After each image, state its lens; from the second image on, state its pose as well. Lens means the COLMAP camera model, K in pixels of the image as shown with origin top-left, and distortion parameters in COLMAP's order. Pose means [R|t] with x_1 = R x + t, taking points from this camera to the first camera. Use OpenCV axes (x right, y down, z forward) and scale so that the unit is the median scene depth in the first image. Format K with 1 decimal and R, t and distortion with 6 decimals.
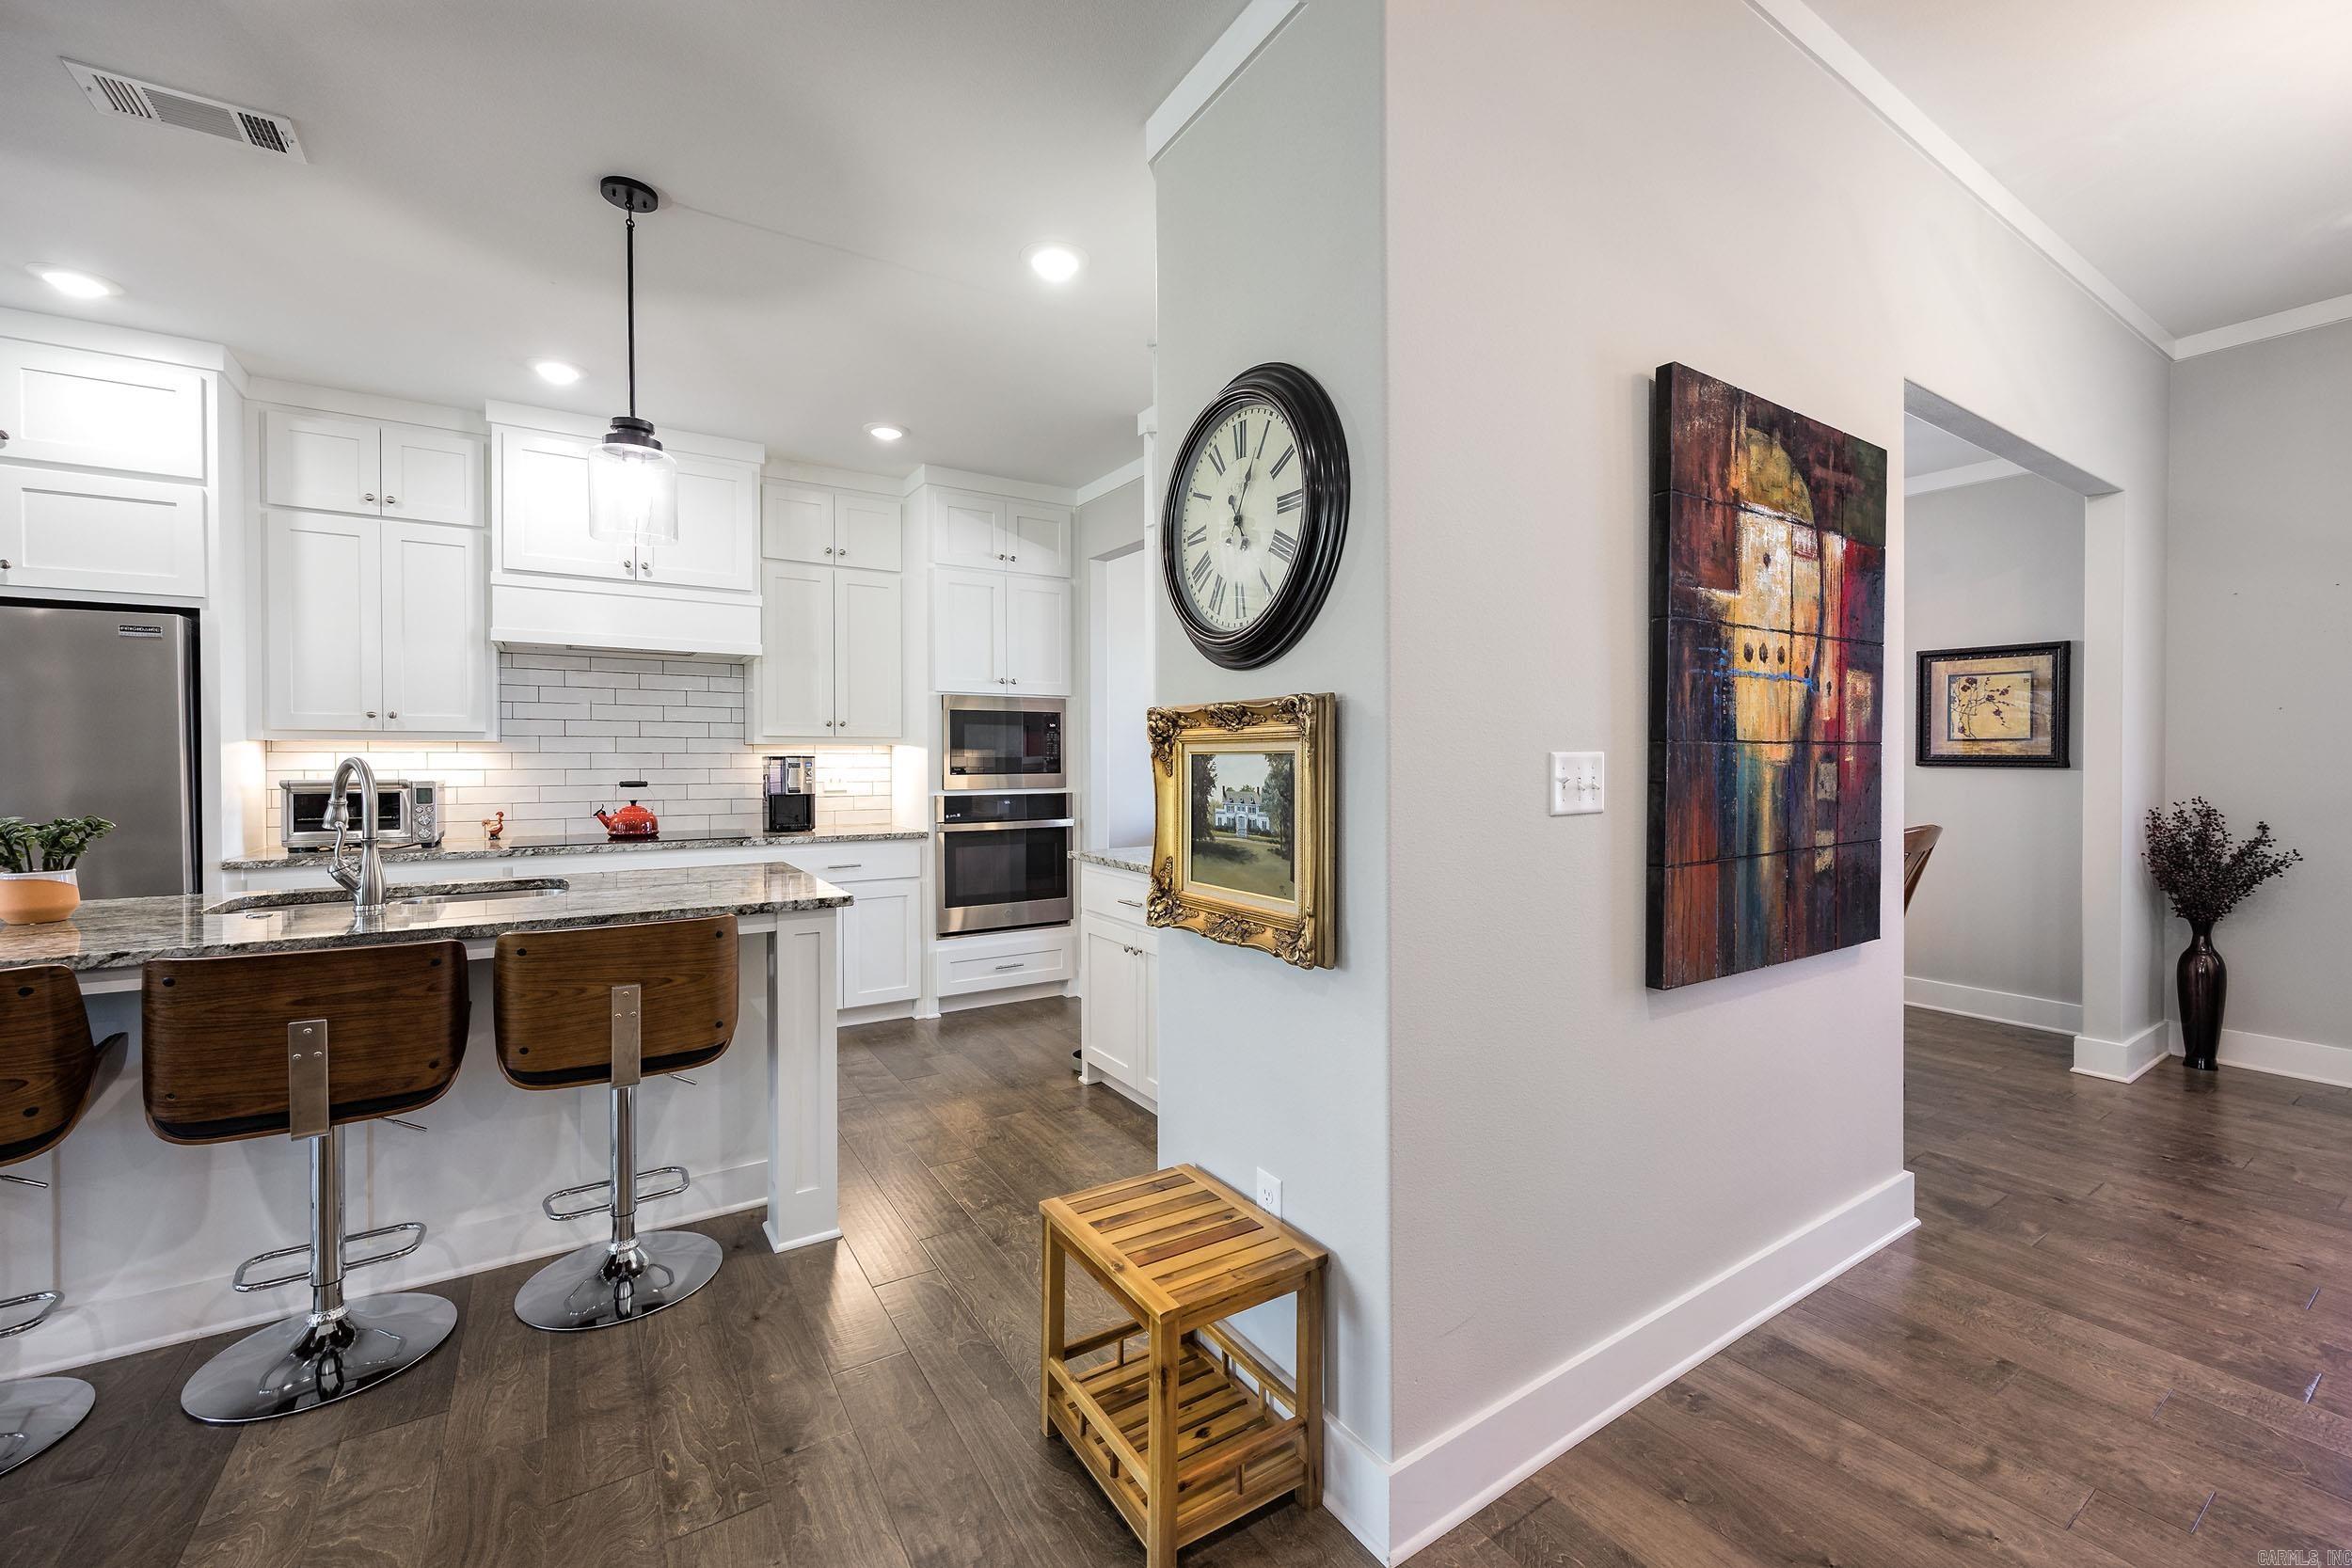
lens RADIAL K [[944.6, 0, 1183.0], [0, 944.6, 768.8], [0, 0, 1]] dist [-0.006289, 0.000419]
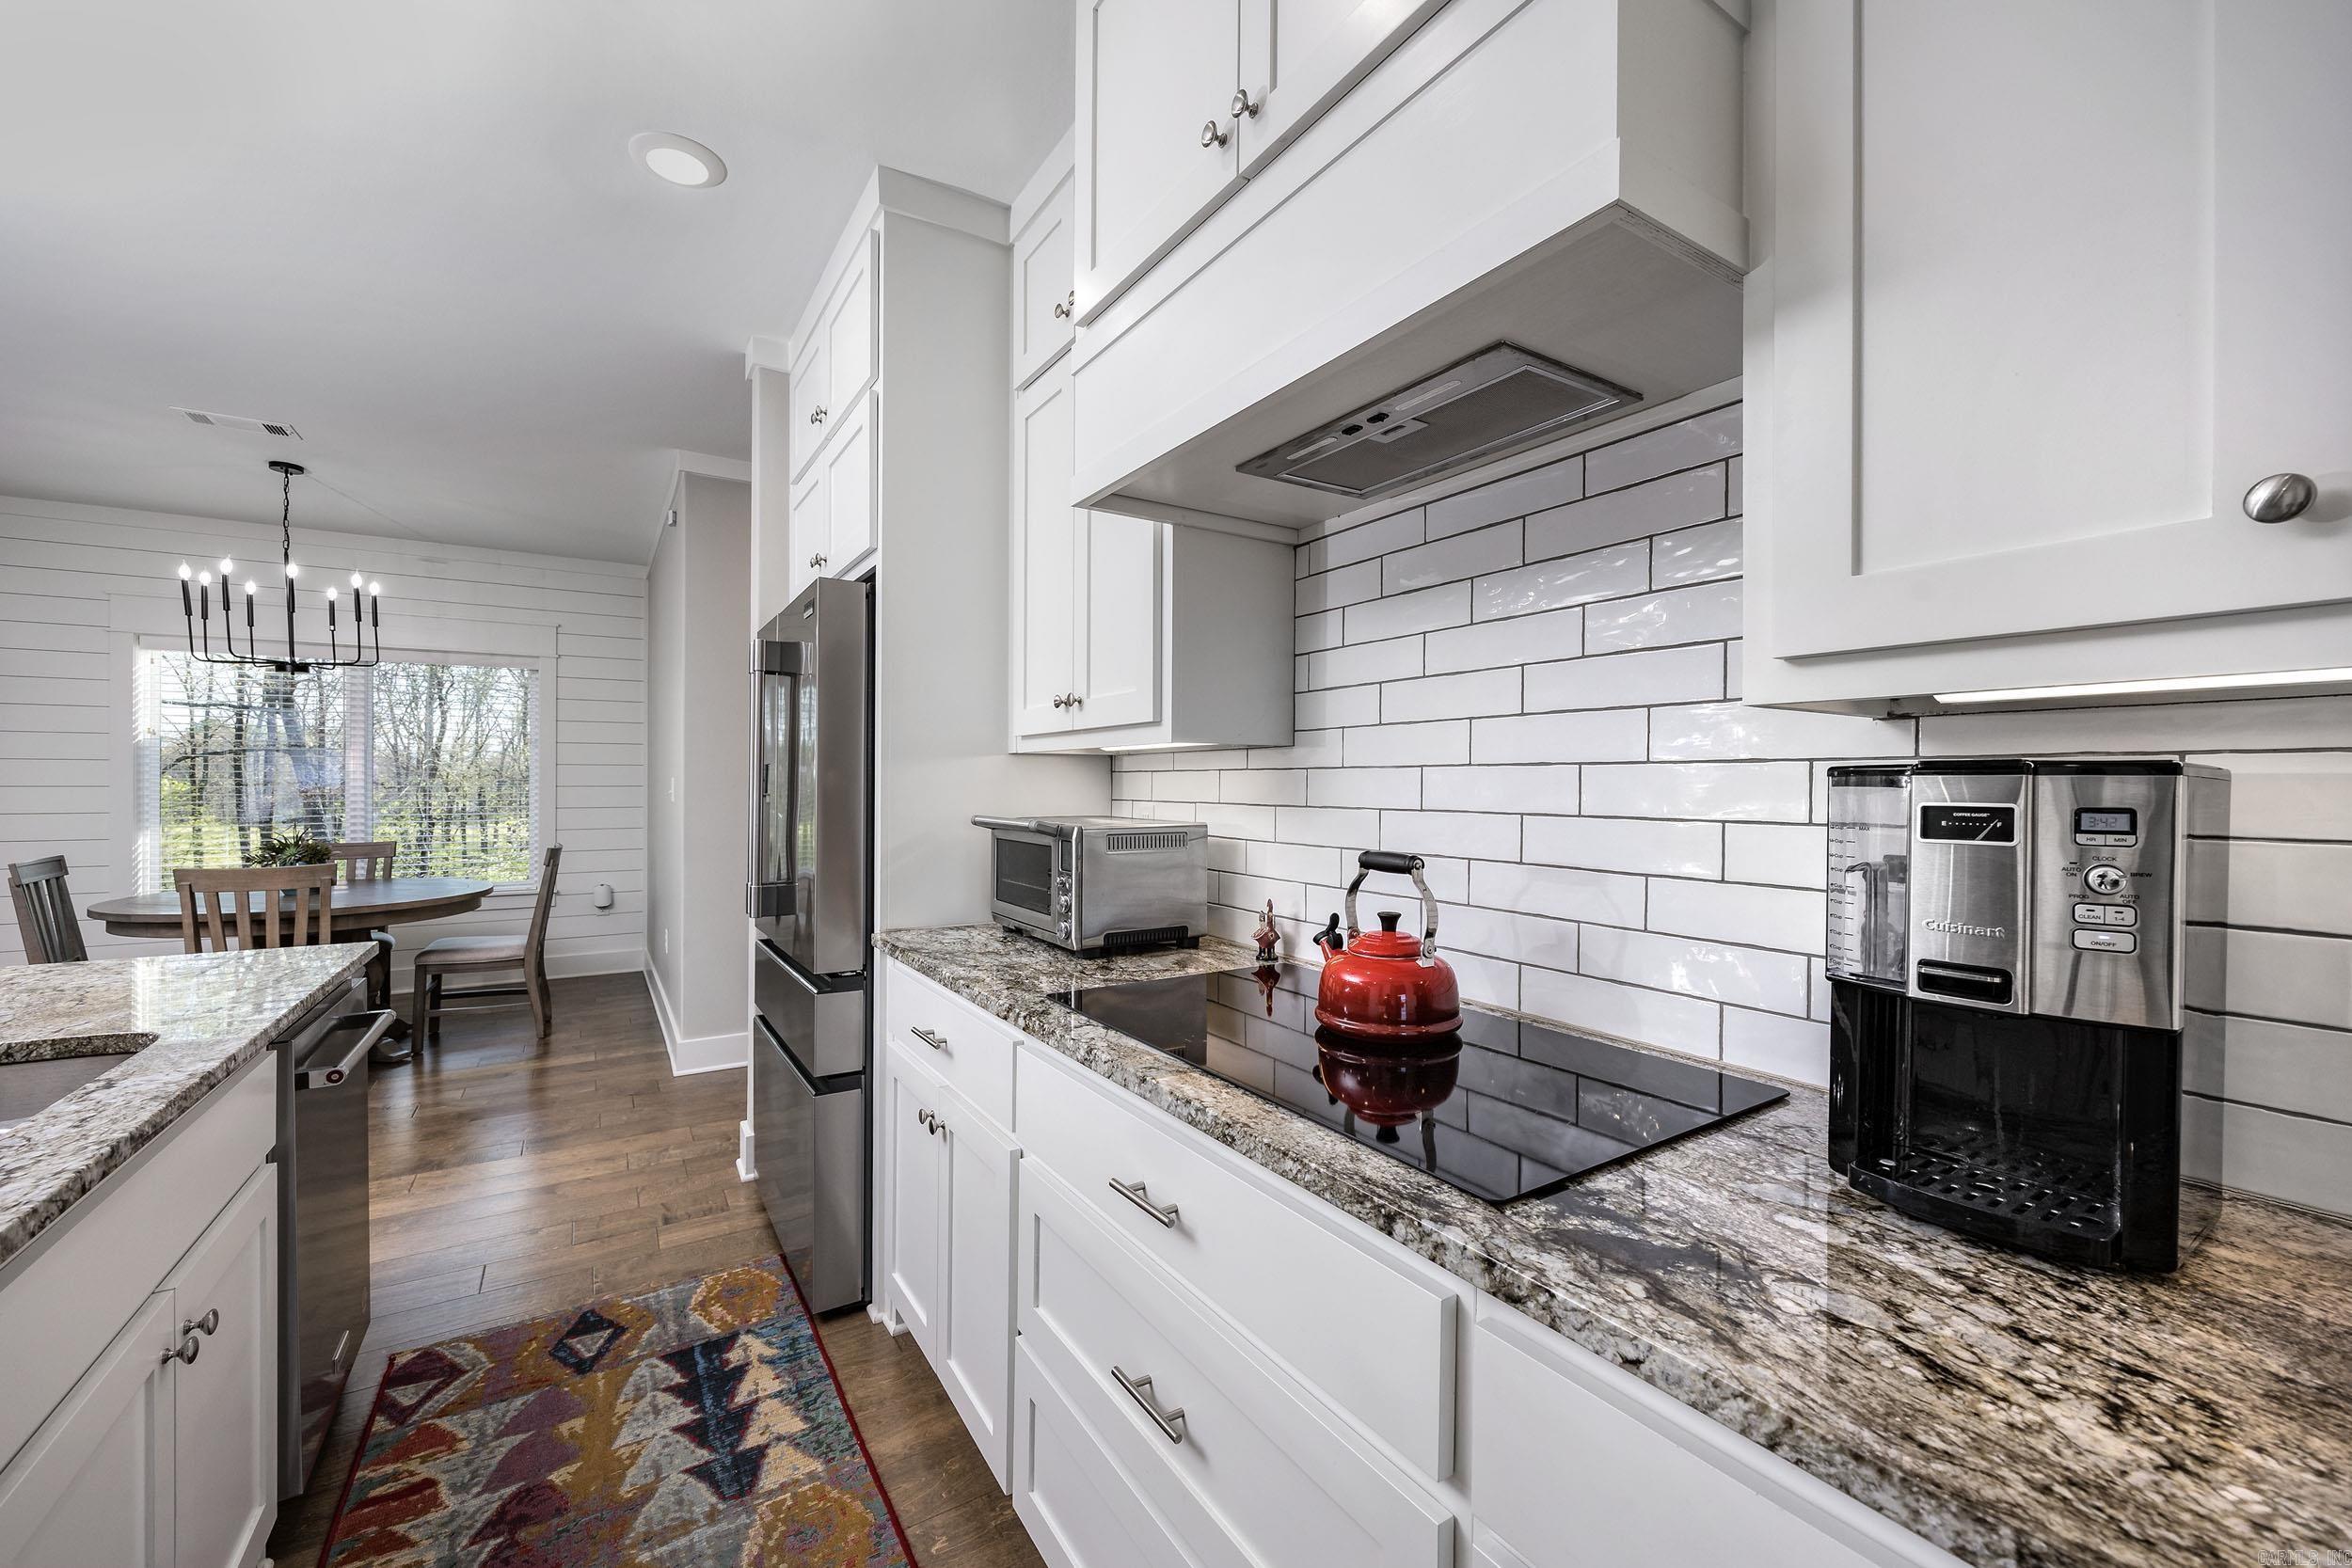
lens RADIAL K [[919.7, 0, 1133.8], [0, 919.7, 794.9], [0, 0, 1]] dist [-0.001125, 0.000031]
pose [[-0.011791, 0.013675, -0.999837, -0.432235], [-0.014783, 0.999795, 0.013849, -0.015085], [0.999821, 0.014944, -0.011587, 1.461363]]
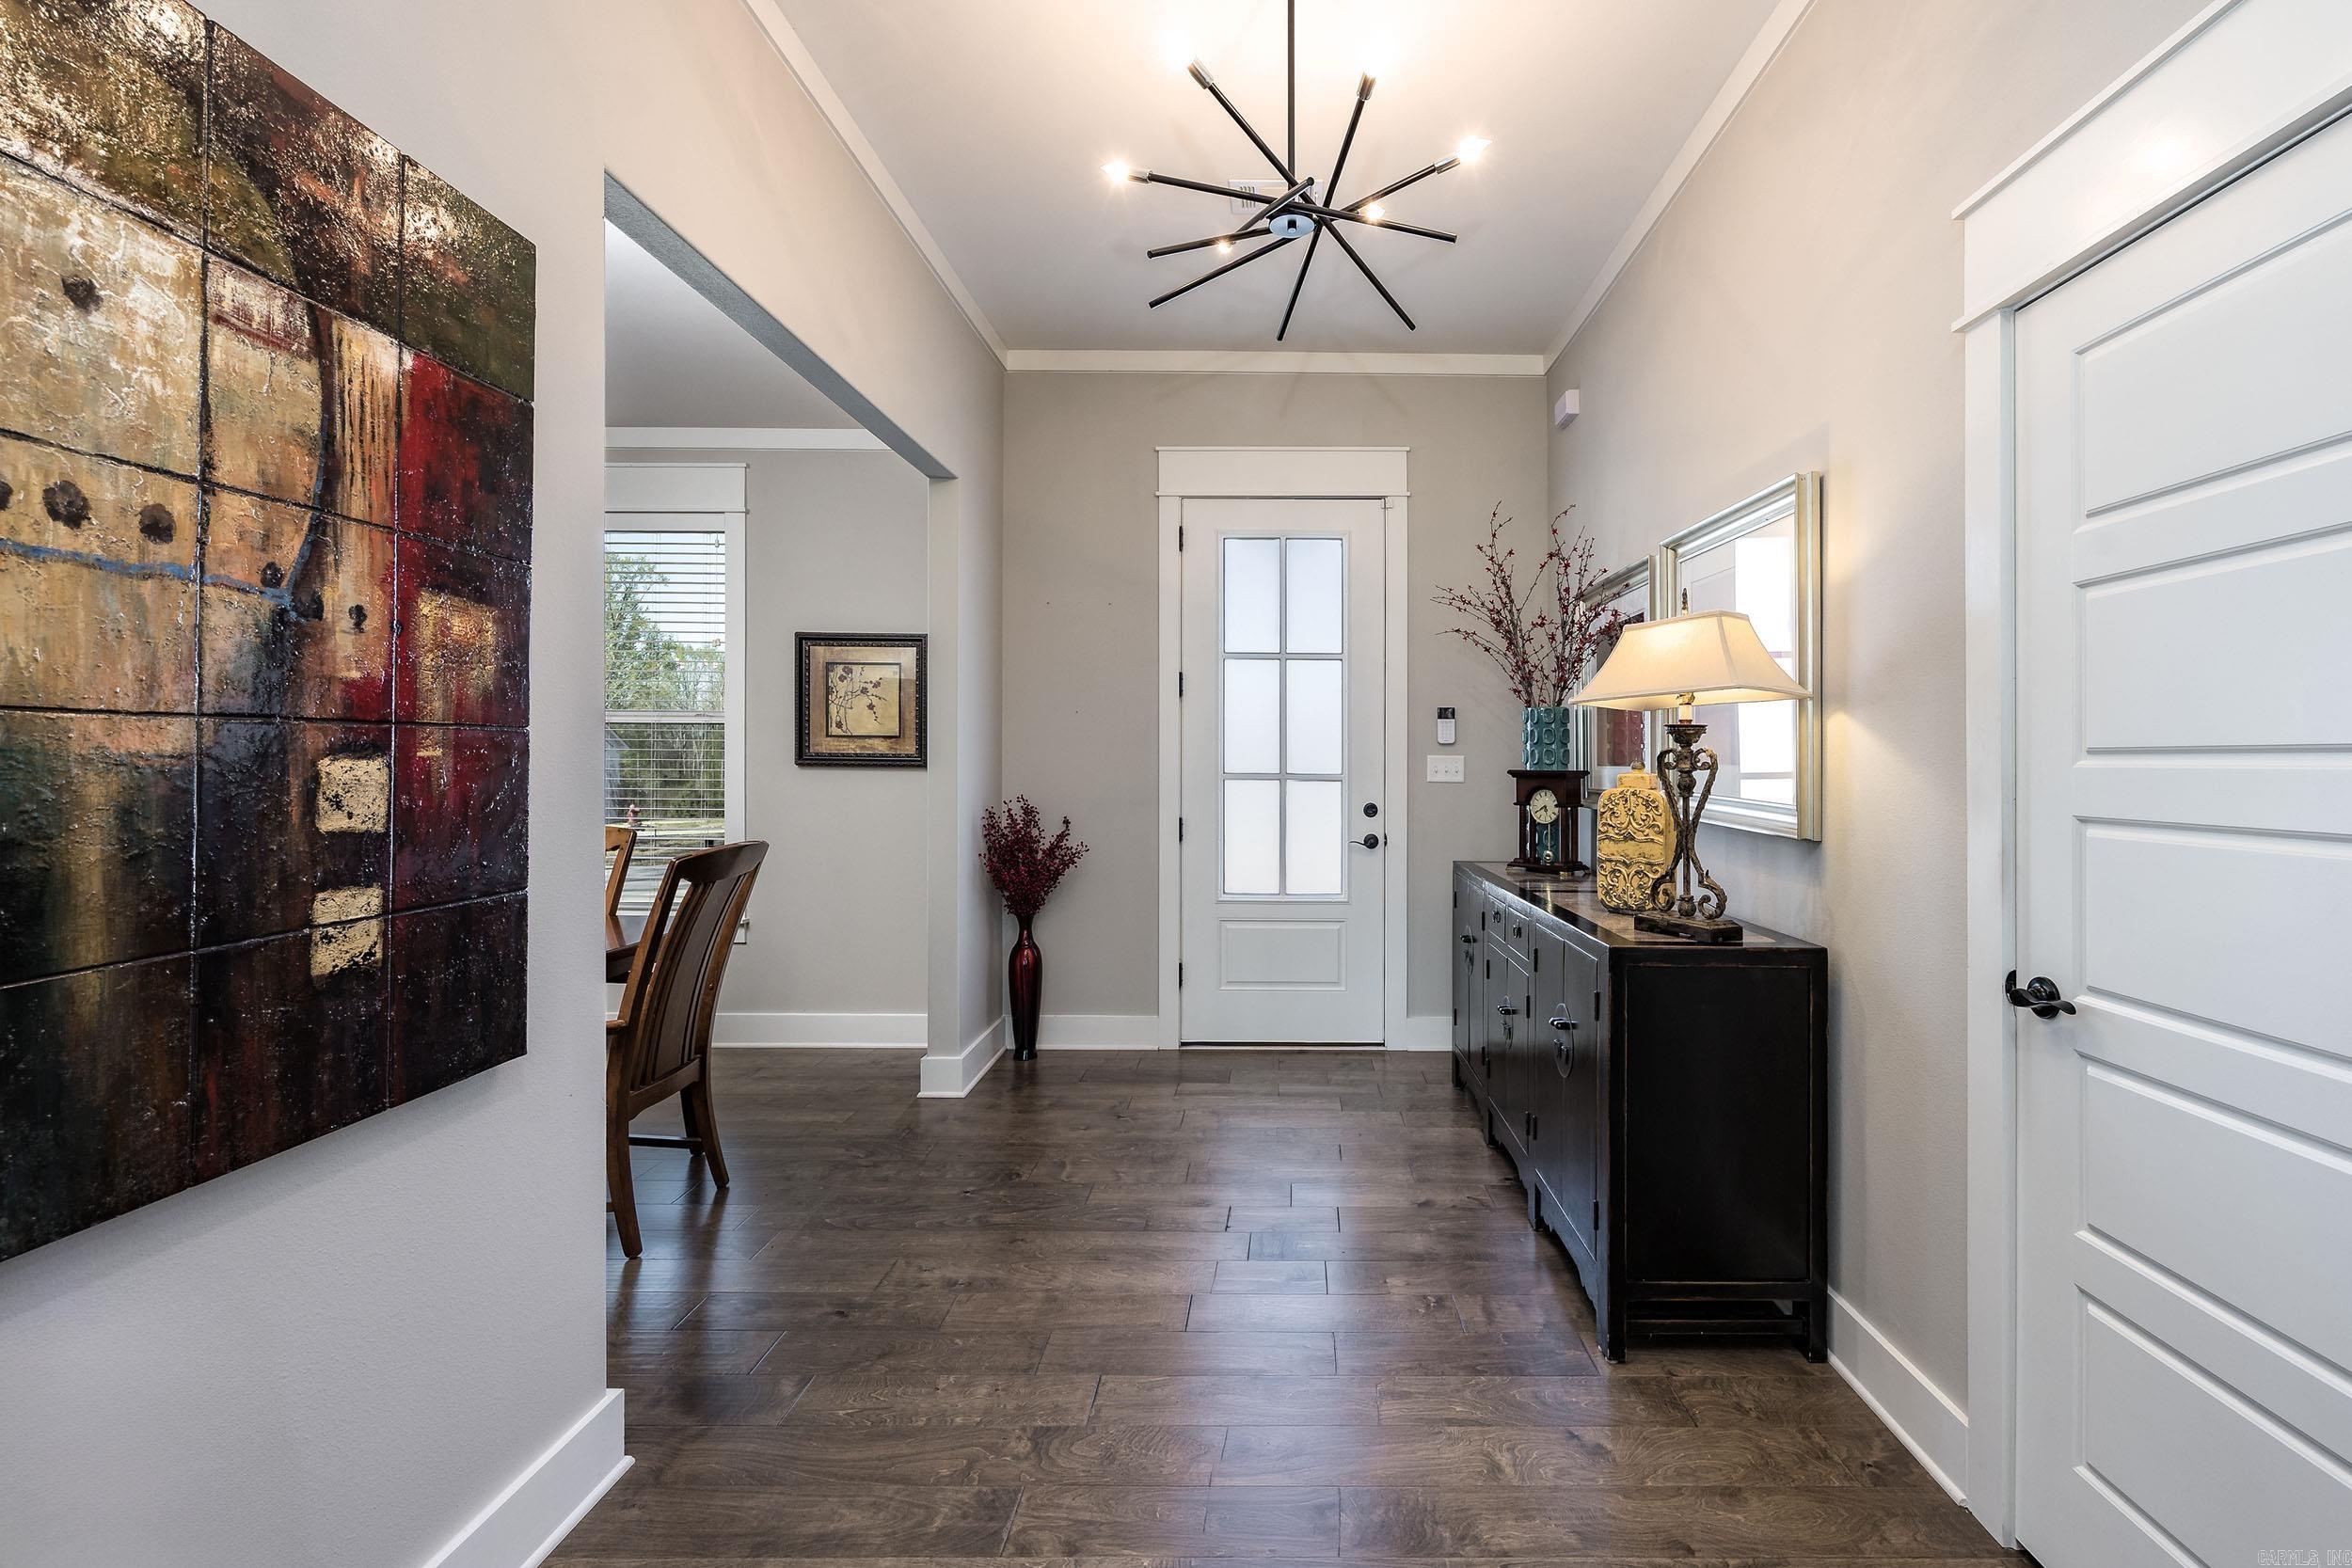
lens RADIAL K [[1034.3, 0, 1272.6], [0, 1034.3, 754.2], [0, 0, 1]] dist [0.002700, -0.001218]
pose [[0.544800, 0.007078, 0.838536, 0.415252], [0.005864, 0.999908, -0.012250, 0.000554], [-0.838546, 0.011590, 0.544708, 0.223489]]
